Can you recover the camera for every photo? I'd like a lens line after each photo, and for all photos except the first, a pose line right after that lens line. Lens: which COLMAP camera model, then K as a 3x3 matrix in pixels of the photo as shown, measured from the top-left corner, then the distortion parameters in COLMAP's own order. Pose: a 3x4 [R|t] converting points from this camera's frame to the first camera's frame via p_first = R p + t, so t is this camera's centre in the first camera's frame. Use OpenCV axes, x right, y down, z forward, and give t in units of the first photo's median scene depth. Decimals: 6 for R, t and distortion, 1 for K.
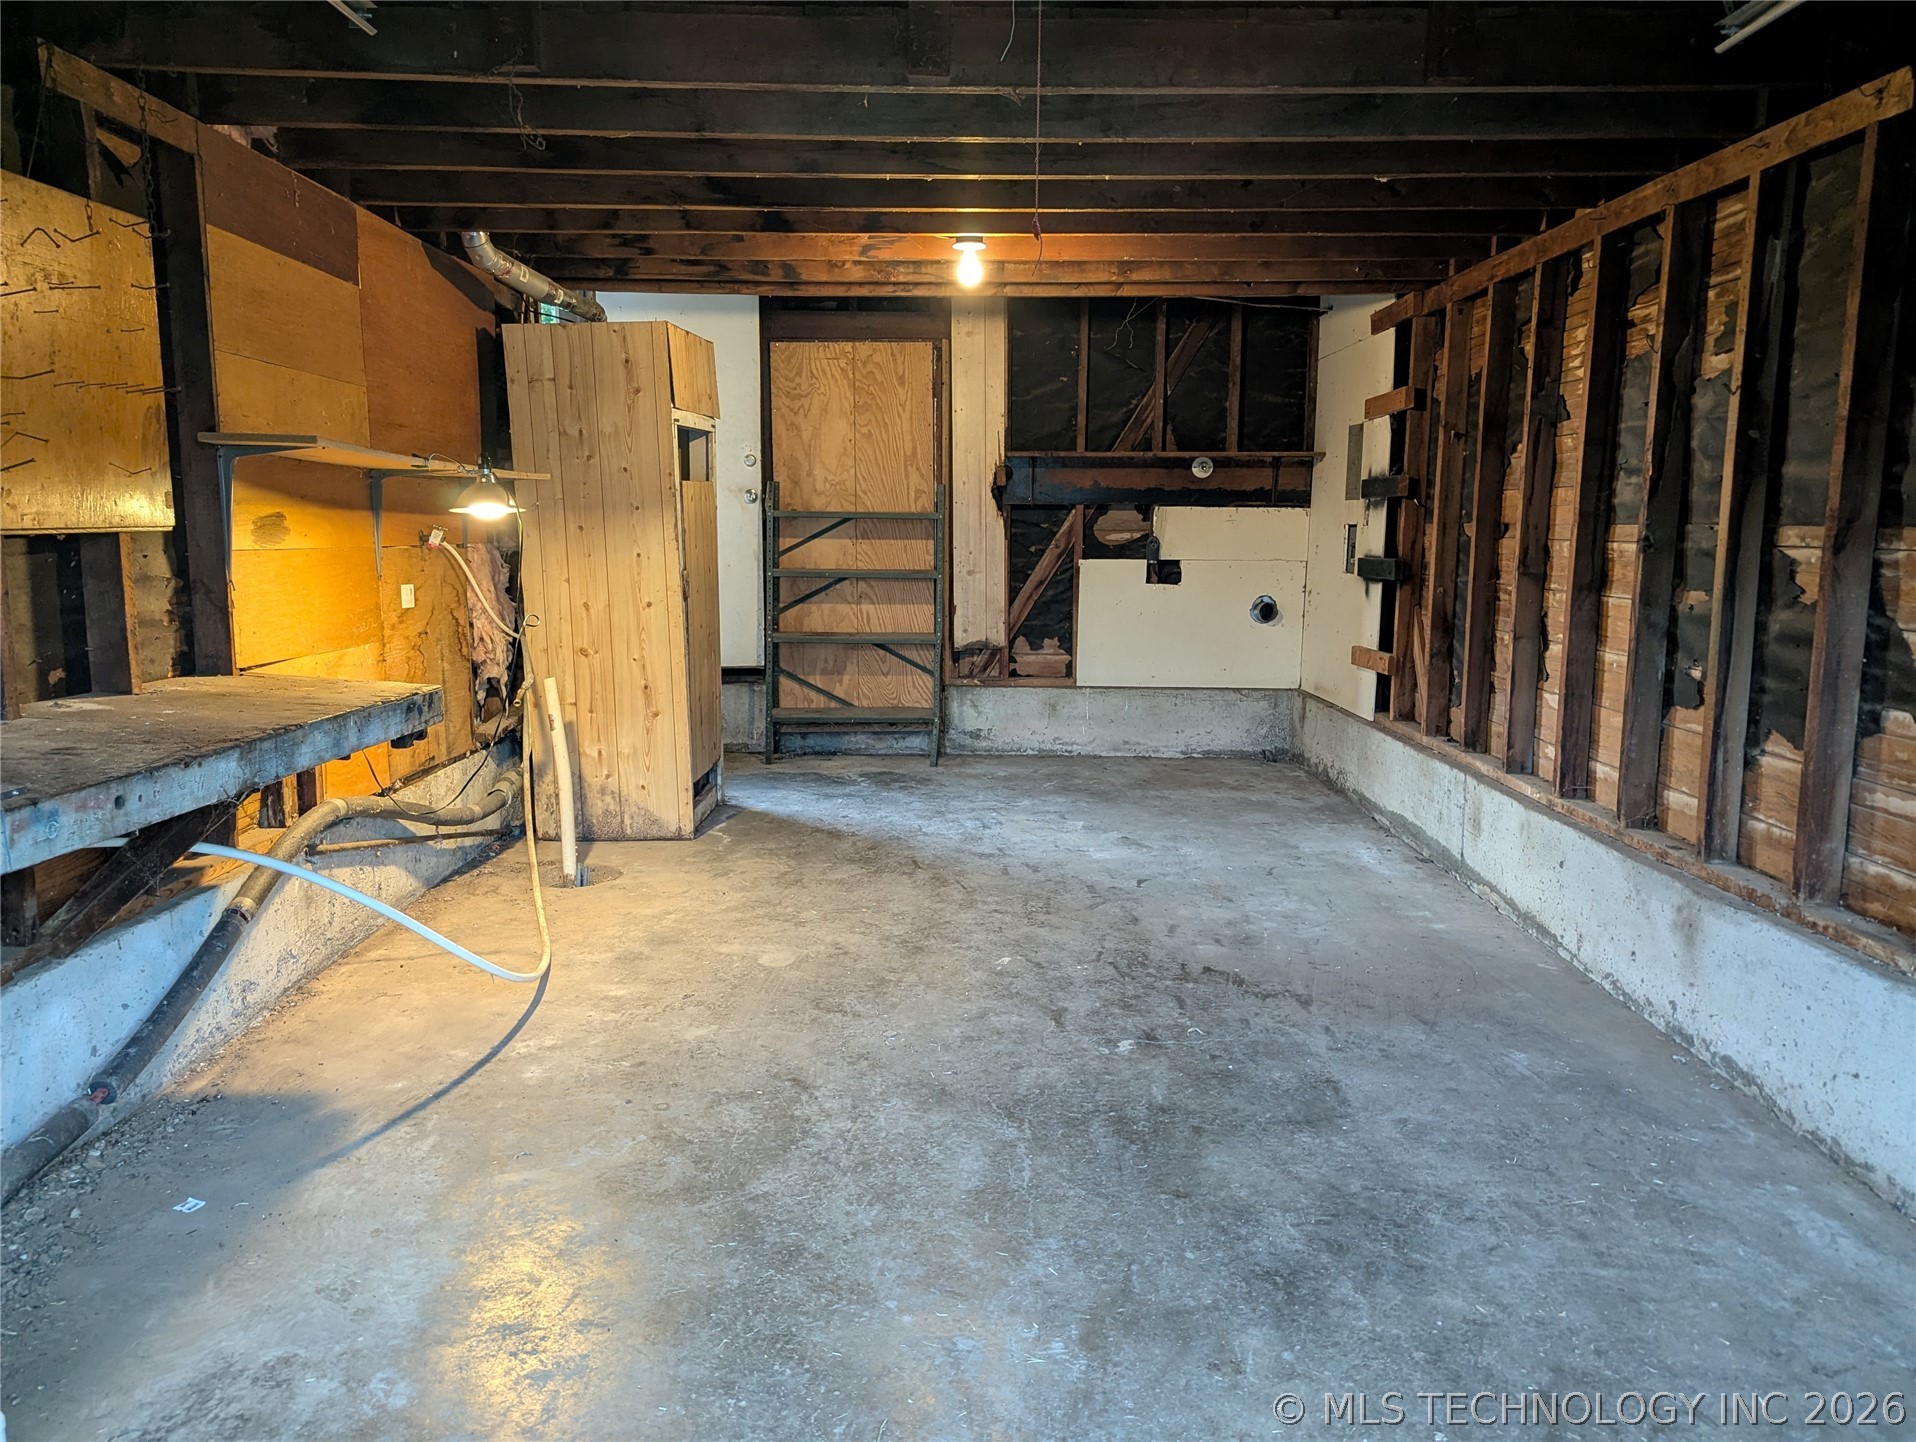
lens RADIAL K [[1390.2, 0, 958.0], [0, 1390.2, 721.0], [0, 0, 1]] dist [0.098068, -0.103801]
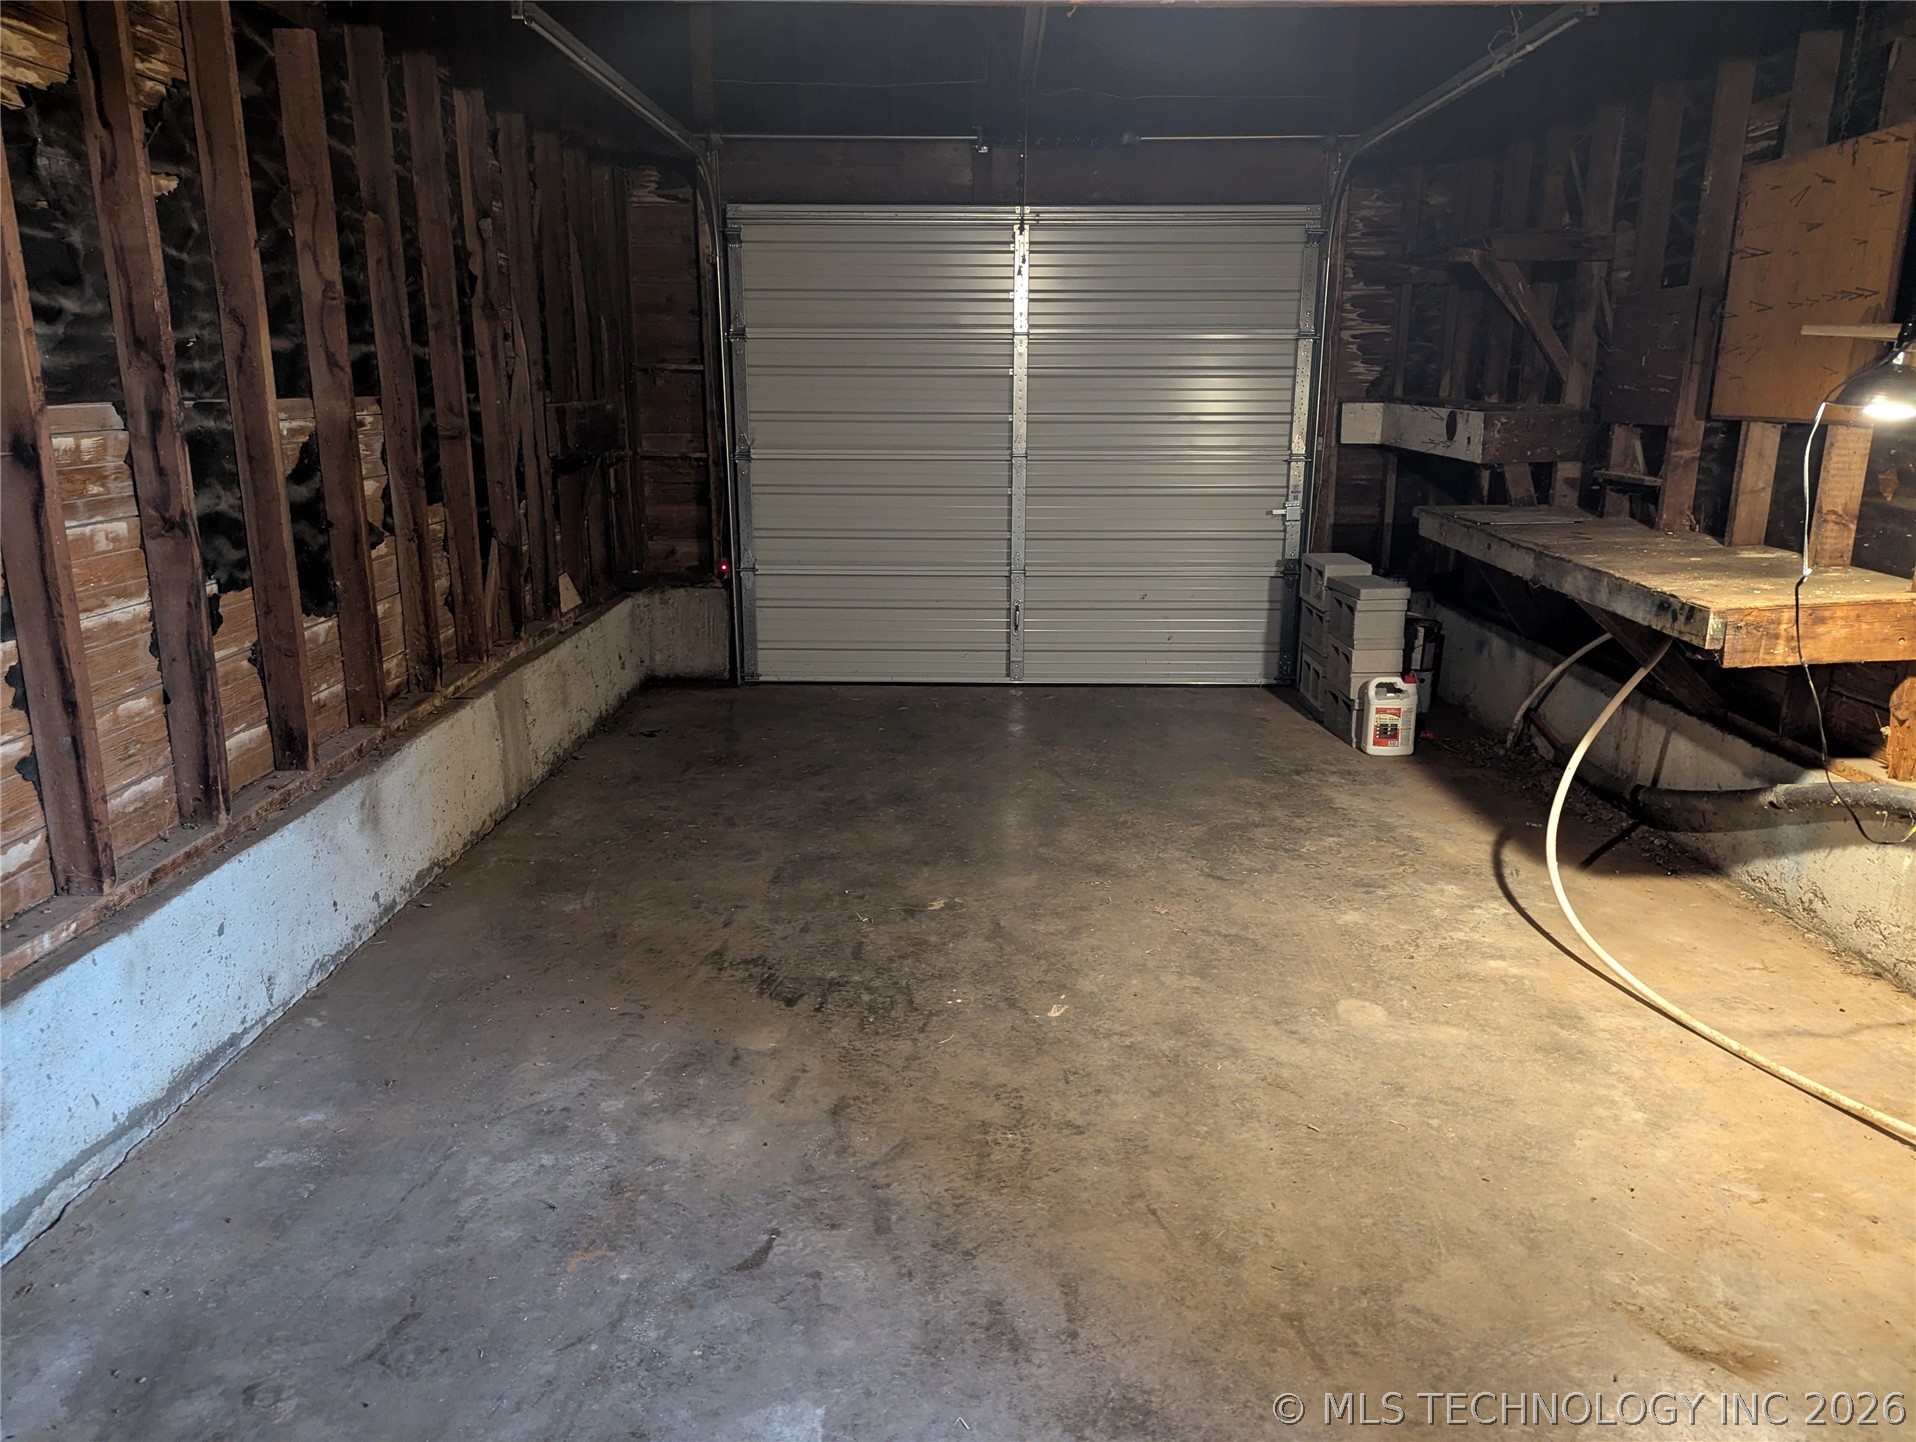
lens RADIAL K [[1390.2, 0, 958.0], [0, 1390.2, 721.0], [0, 0, 1]] dist [0.098068, -0.103801]
pose [[-0.999811, -0.017825, 0.007753, 0.091386], [-0.013609, 0.926703, 0.375548, -0.277954], [-0.013879, 0.375371, -0.926771, 1.800478]]
